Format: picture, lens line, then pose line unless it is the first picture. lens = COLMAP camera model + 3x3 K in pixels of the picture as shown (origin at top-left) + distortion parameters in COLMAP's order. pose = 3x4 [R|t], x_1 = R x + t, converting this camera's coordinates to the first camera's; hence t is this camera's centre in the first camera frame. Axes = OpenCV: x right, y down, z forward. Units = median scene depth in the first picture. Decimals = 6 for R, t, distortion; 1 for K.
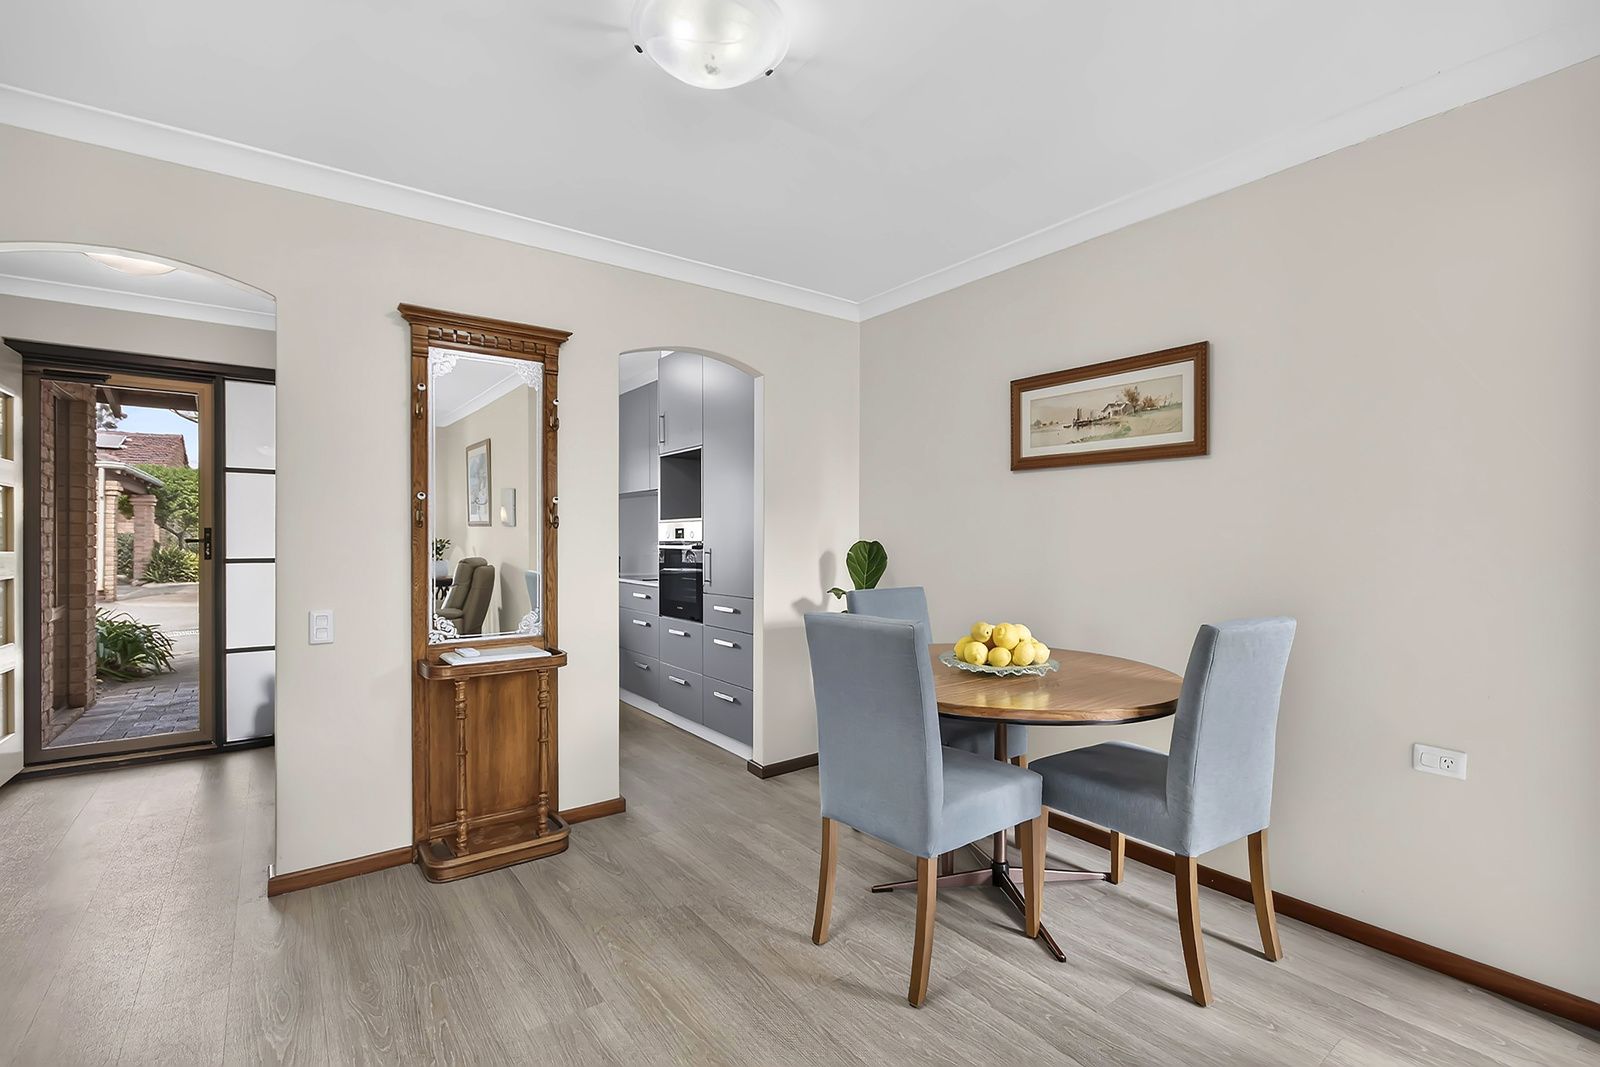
lens RADIAL K [[707.2, 0, 800.0], [0, 707.2, 533.5], [0, 0, 1]] dist [-0.000288, 0.000022]
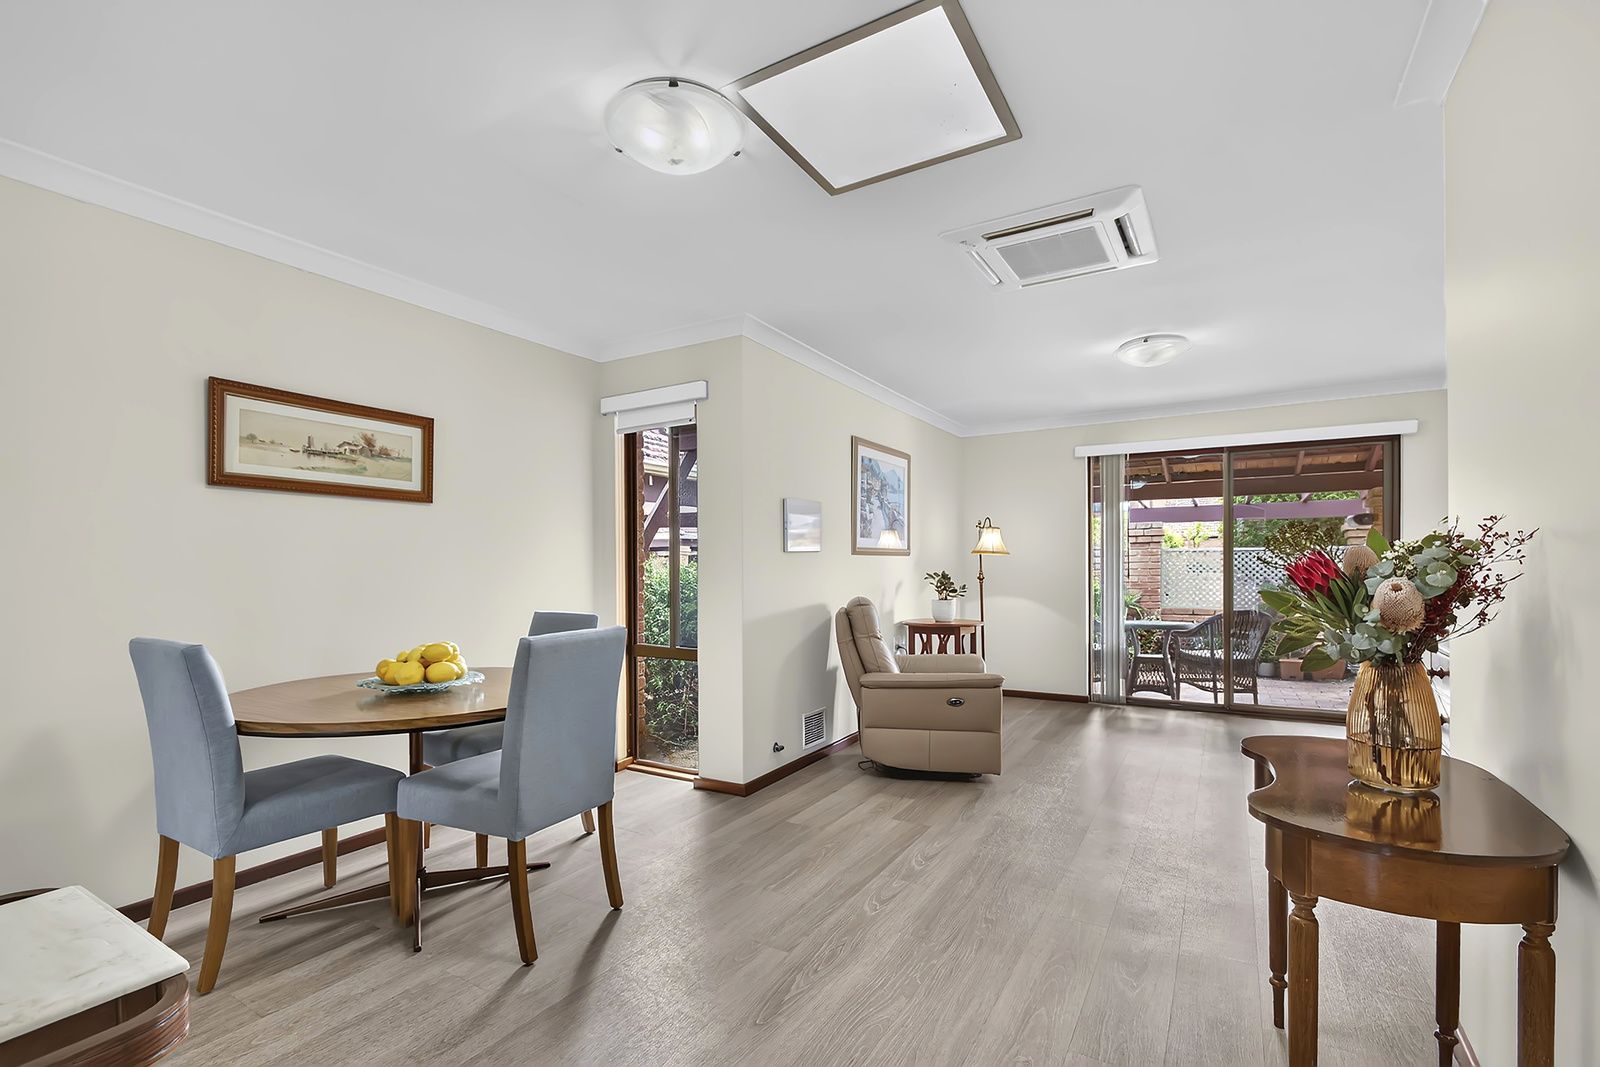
lens RADIAL K [[707.2, 0, 800.0], [0, 707.2, 533.5], [0, 0, 1]] dist [-0.000288, 0.000022]
pose [[-0.371065, 0.041816, 0.927665, -0.839525], [-0.002222, 0.998943, -0.045917, 0.006612], [-0.928604, -0.019100, -0.370580, 0.764288]]
